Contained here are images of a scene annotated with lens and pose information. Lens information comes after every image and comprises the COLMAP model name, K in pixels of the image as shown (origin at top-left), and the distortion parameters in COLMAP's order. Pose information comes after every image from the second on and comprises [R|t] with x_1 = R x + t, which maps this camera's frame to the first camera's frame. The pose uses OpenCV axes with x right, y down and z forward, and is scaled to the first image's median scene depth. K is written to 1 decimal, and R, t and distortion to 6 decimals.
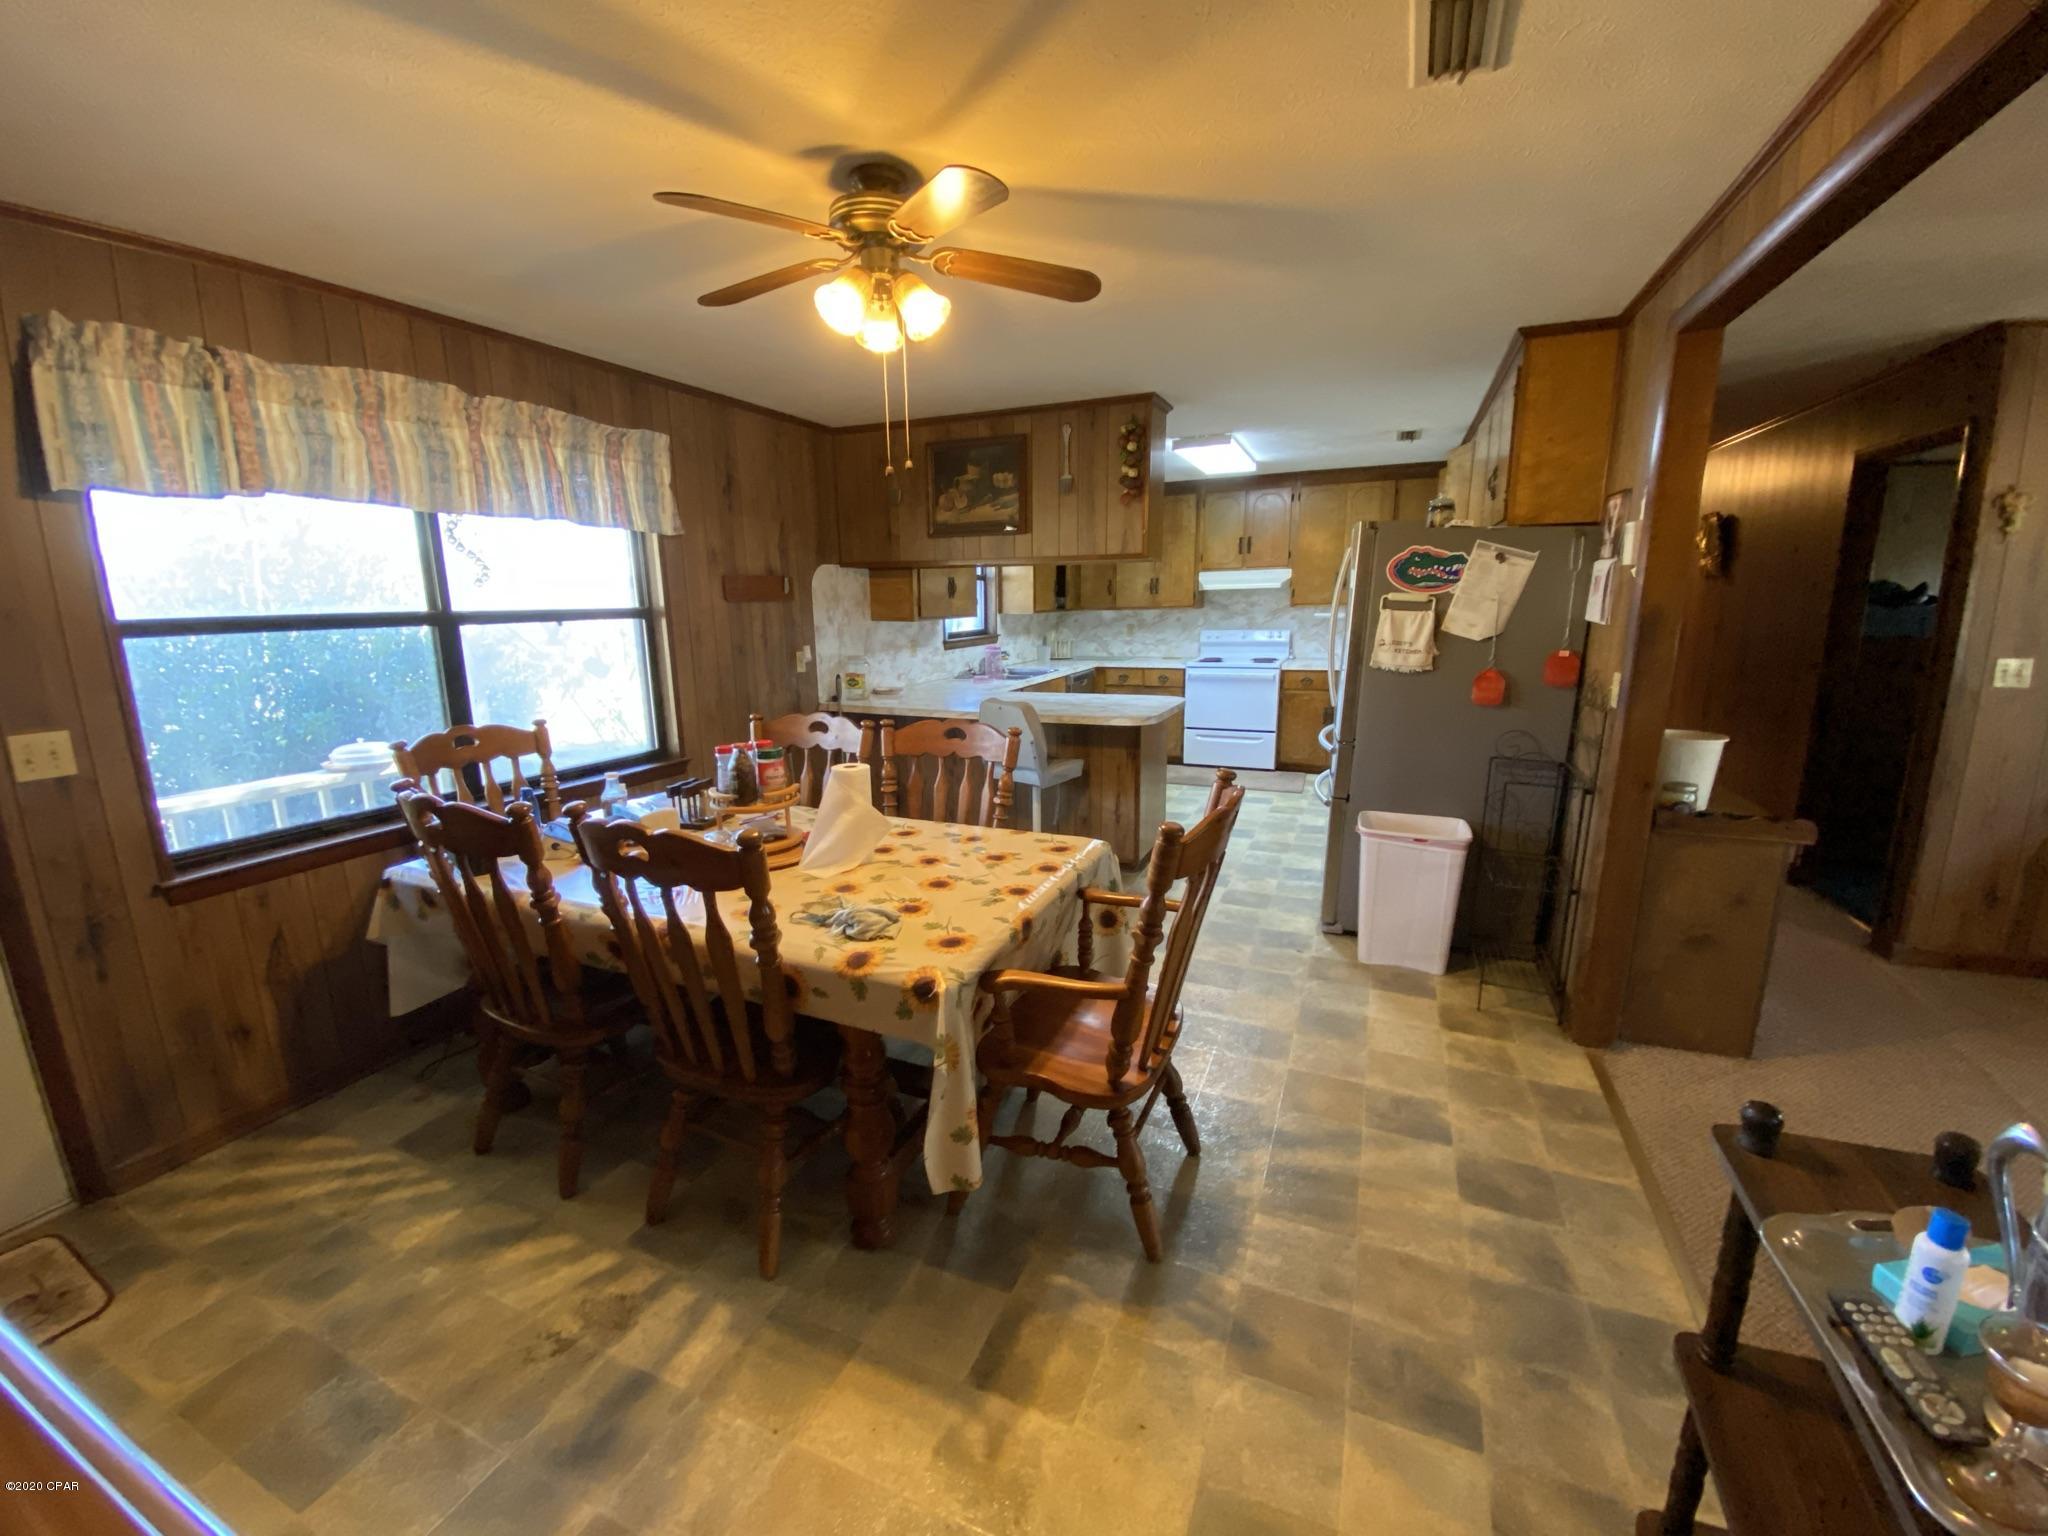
lens RADIAL K [[822.6, 0, 1014.2], [0, 822.6, 780.0], [0, 0, 1]] dist [0.029558, -0.027383]
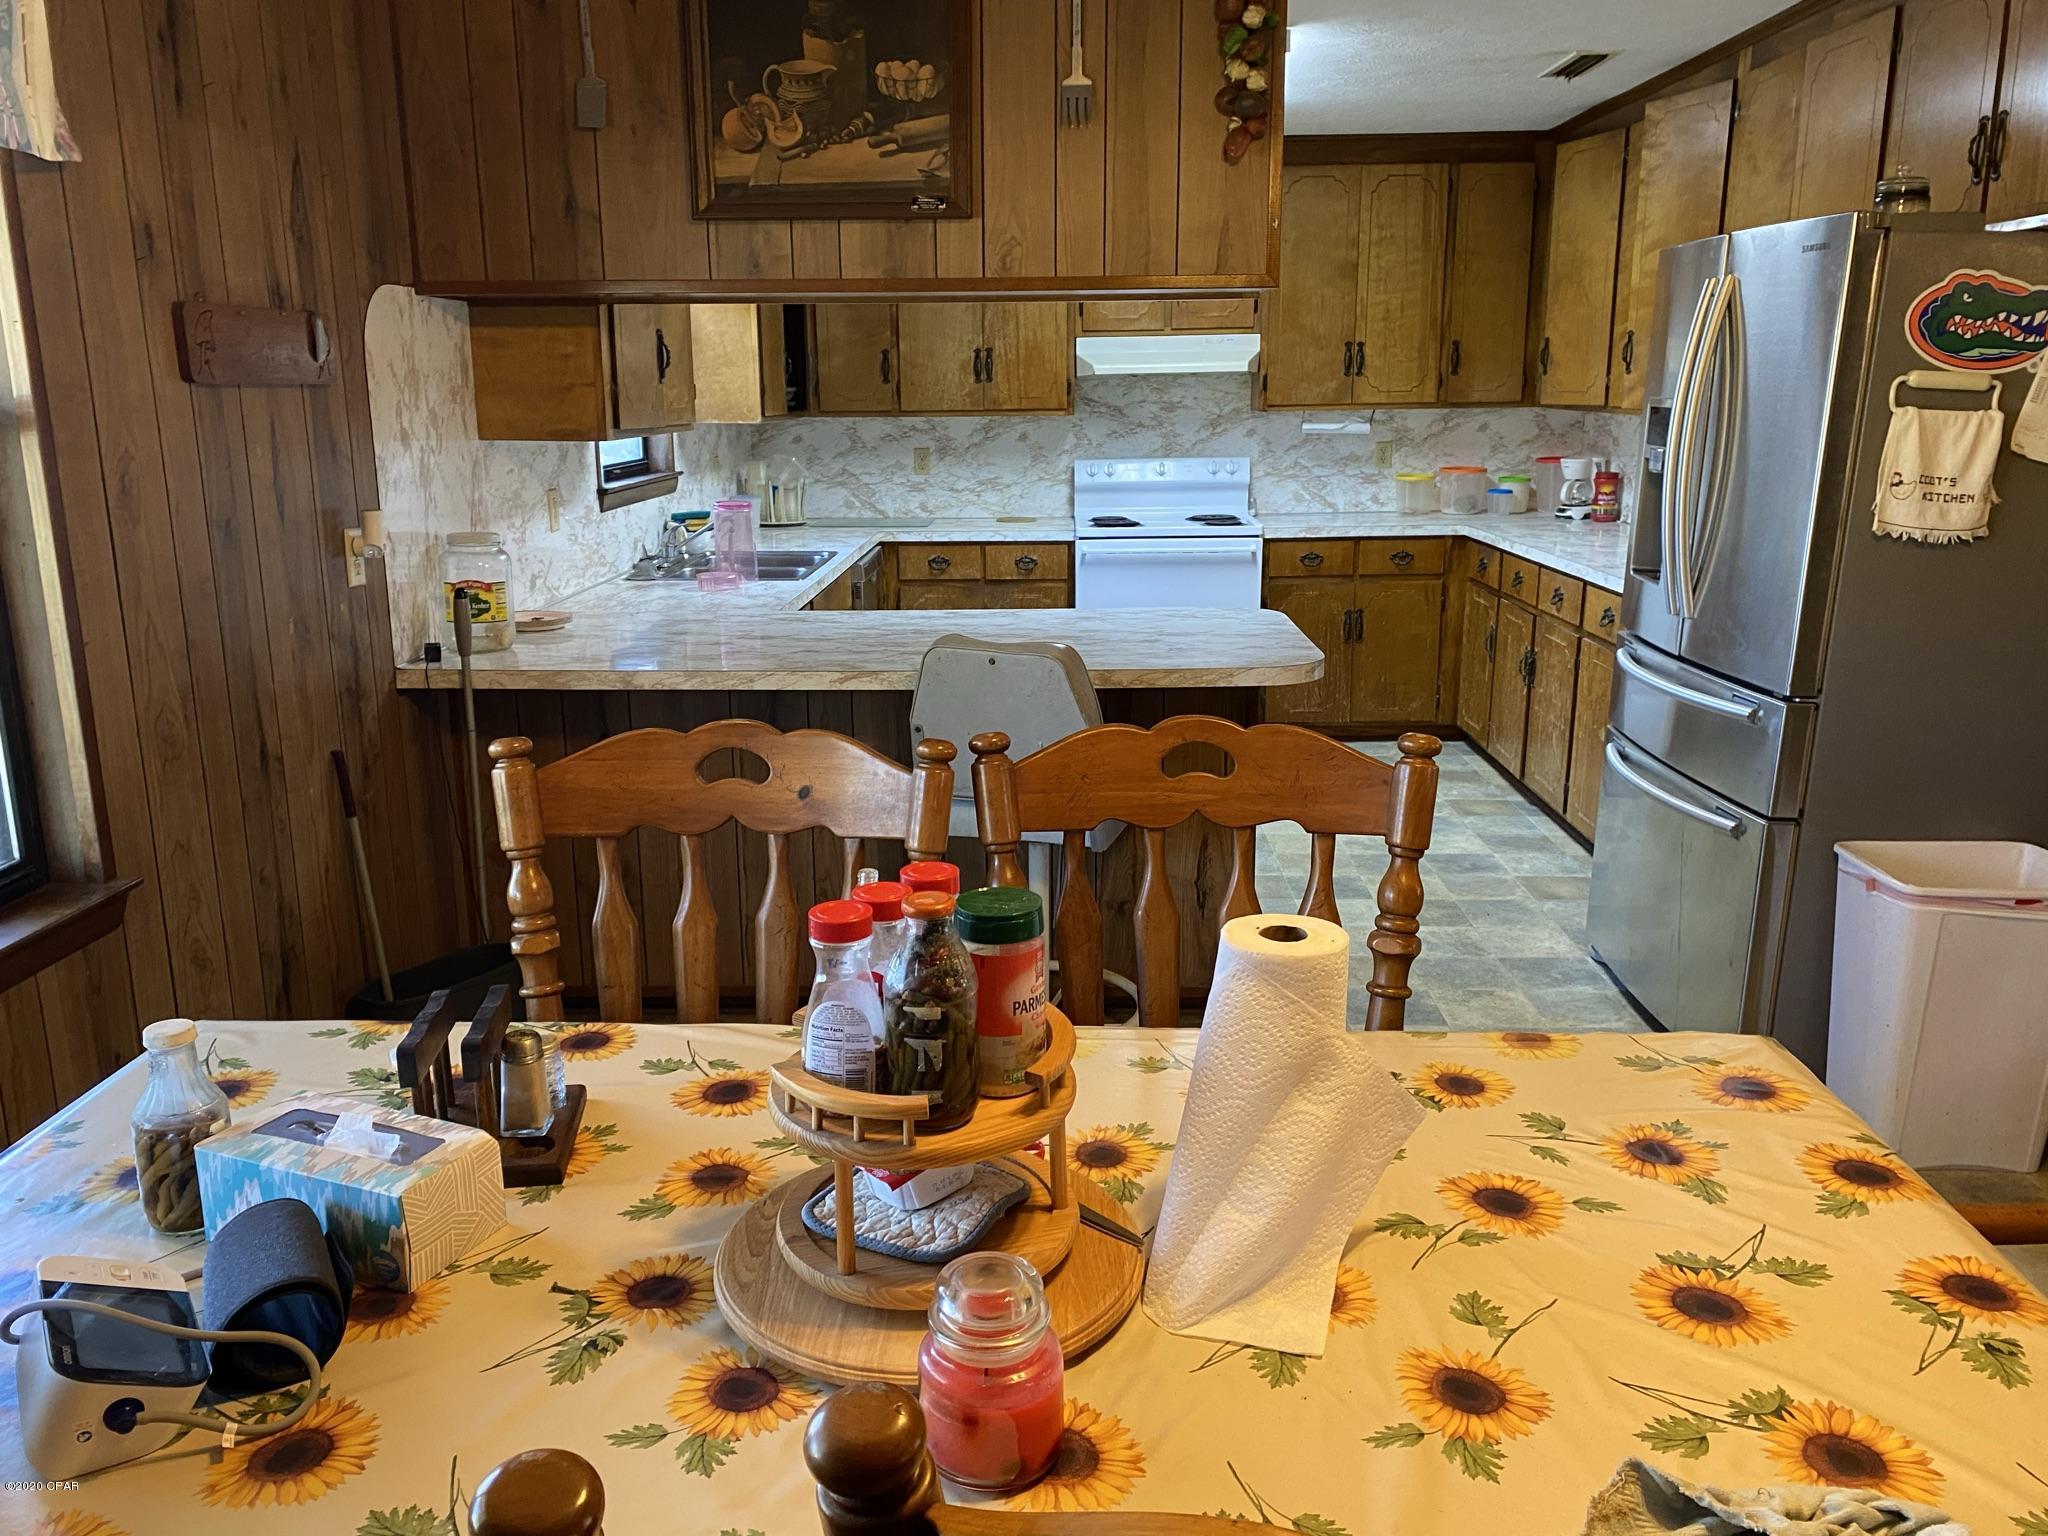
lens RADIAL K [[1557.0, 0, 1024.0], [0, 1557.0, 768.0], [0, 0, 1]] dist [0.055874, -0.070690]
pose [[0.926921, -0.081476, 0.366304, -0.242591], [0.076278, 0.996674, 0.028667, -0.049075], [-0.367422, 0.001369, 0.930053, 0.261535]]
